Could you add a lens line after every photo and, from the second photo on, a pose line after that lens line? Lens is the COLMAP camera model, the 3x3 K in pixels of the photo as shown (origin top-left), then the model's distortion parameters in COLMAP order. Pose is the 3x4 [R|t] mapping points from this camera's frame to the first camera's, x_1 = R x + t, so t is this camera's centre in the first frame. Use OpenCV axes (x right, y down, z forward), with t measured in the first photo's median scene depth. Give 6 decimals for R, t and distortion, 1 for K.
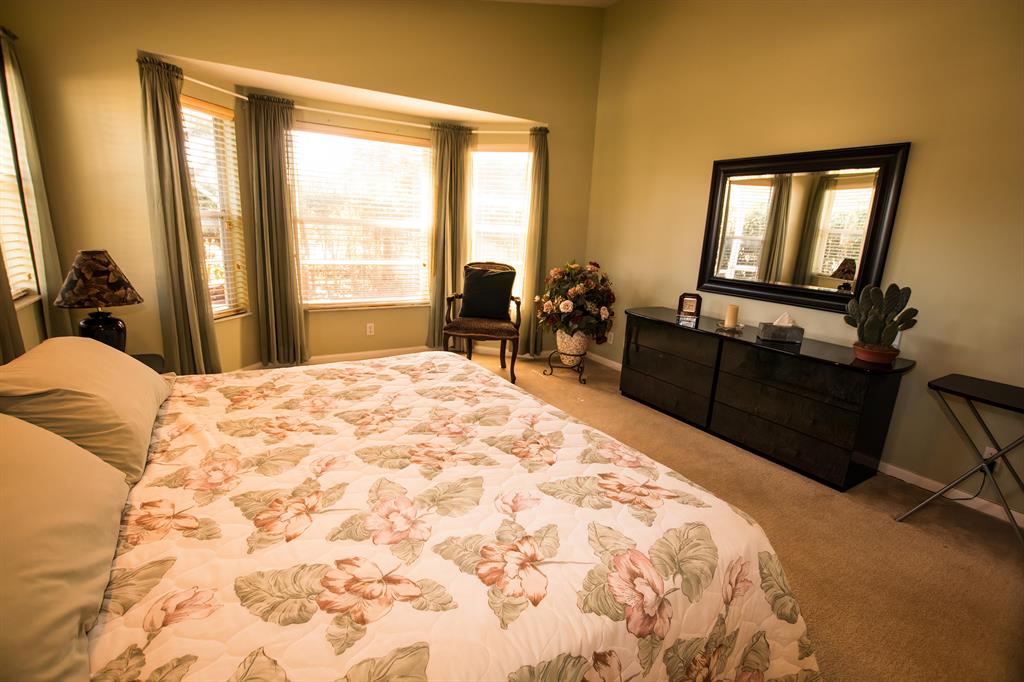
lens RADIAL K [[474.8, 0, 512.0], [0, 474.8, 341.0], [0, 0, 1]] dist [-0.027134, 0.000731]
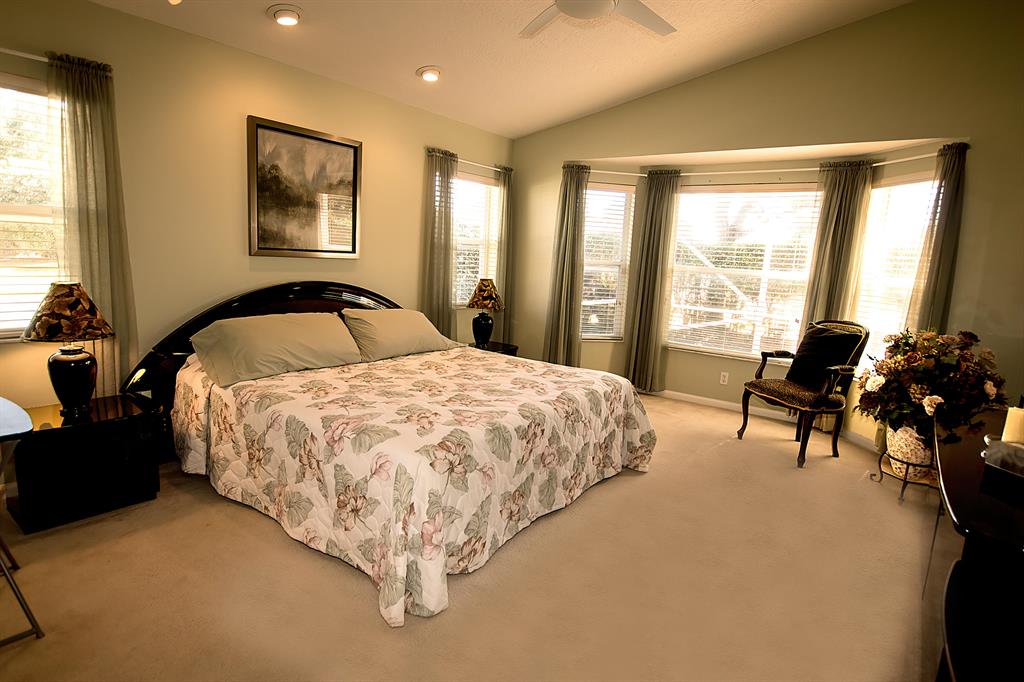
lens RADIAL K [[554.8, 0, 512.0], [0, 554.8, 341.0], [0, 0, 1]] dist [-0.028183, 0.000180]
pose [[0.372630, 0.112834, -0.921095, 1.122177], [-0.248382, 0.968492, 0.018157, -0.022274], [0.894121, 0.222018, 0.388915, 0.275155]]
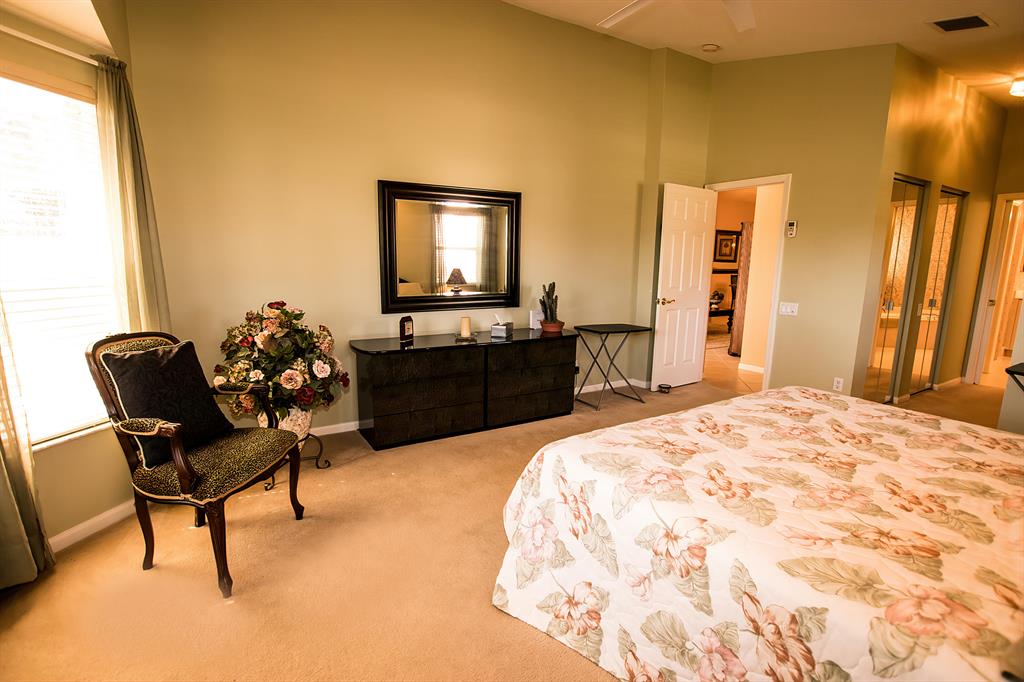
lens RADIAL K [[505.3, 0, 513.1], [0, 505.3, 347.9], [0, 0, 1]] dist [0.001171, 0.001397]
pose [[-0.013517, -0.225929, 0.974050, -0.731517], [0.218019, 0.950035, 0.223384, -0.251043], [-0.975851, 0.215381, 0.036415, 0.849333]]
